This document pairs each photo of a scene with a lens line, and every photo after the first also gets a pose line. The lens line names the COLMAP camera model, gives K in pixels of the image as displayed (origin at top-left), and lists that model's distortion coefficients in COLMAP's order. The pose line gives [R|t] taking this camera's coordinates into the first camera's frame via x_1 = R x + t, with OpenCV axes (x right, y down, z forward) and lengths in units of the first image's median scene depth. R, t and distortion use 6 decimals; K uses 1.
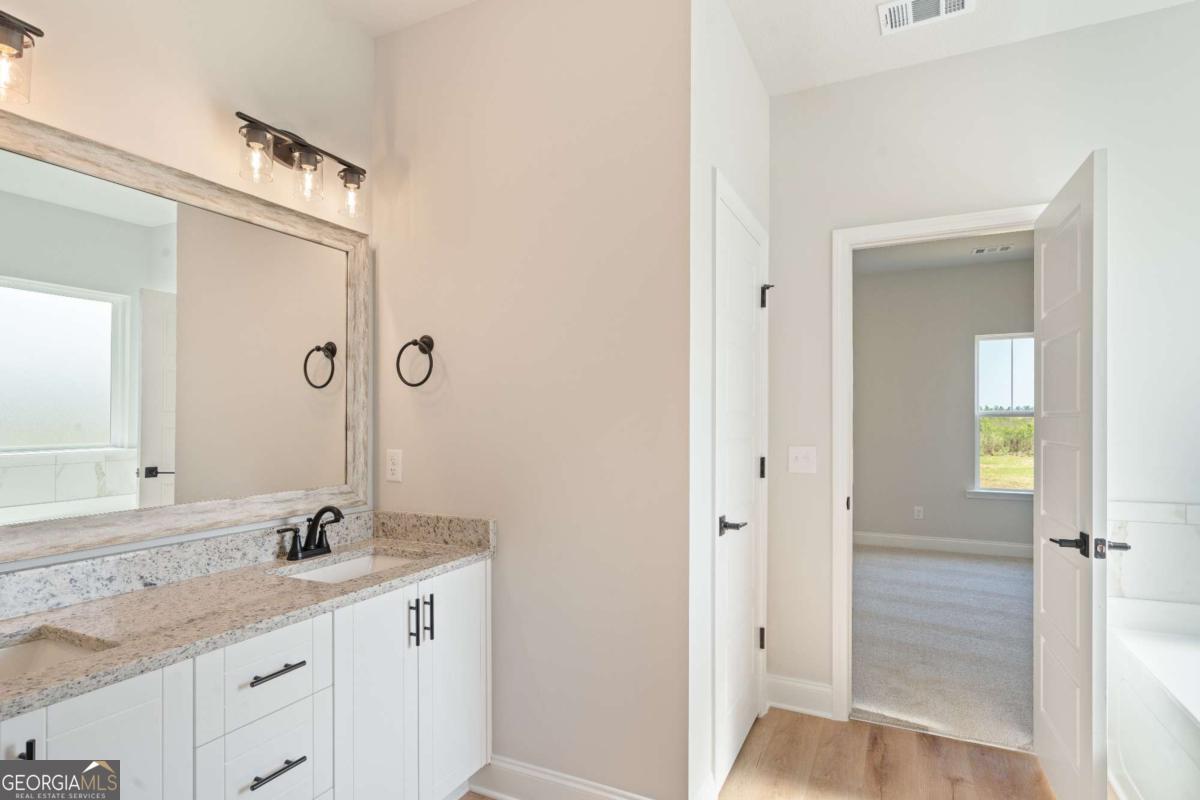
lens RADIAL K [[624.4, 0, 602.6], [0, 624.4, 406.1], [0, 0, 1]] dist [0.001988, 0.000826]
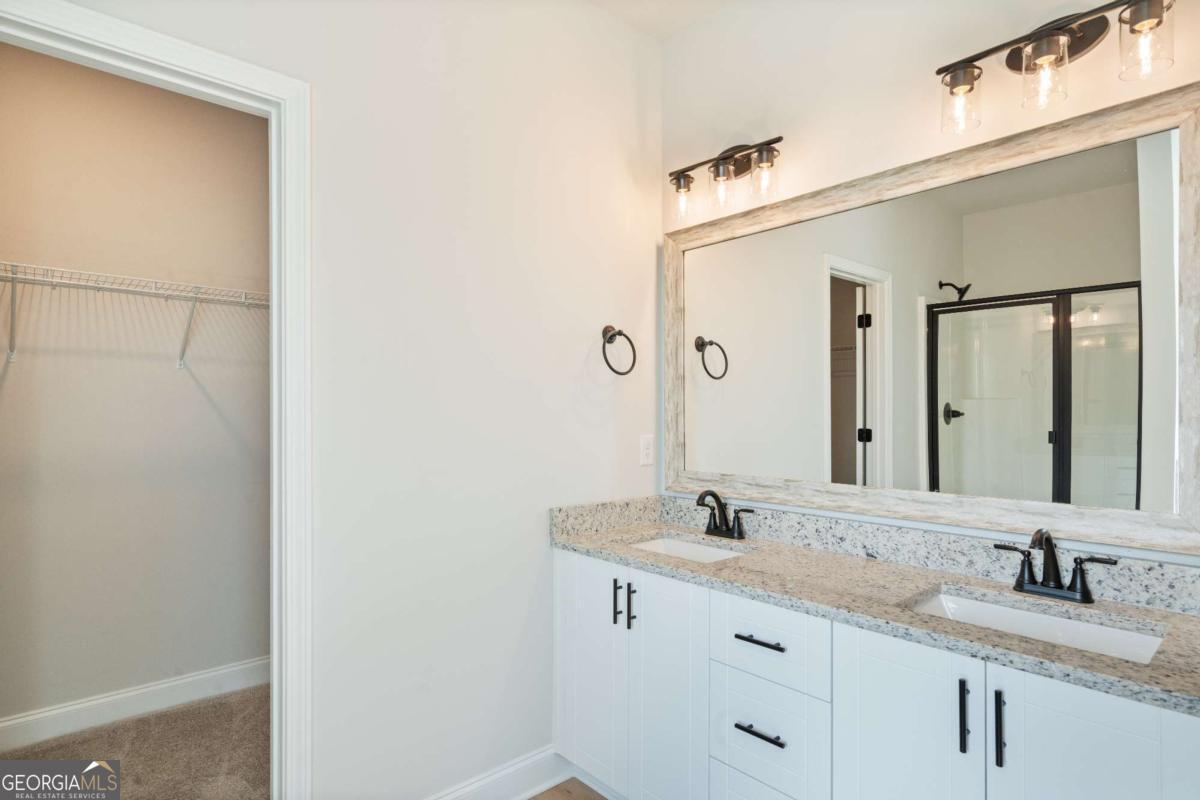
lens RADIAL K [[624.4, 0, 604.8], [0, 624.4, 410.1], [0, 0, 1]] dist [0.001988, 0.000826]
pose [[-0.376287, -0.001009, -0.926503, 0.486198], [0.022329, 0.999699, -0.010158, 0.025417], [0.926234, -0.024510, -0.376151, 0.974423]]
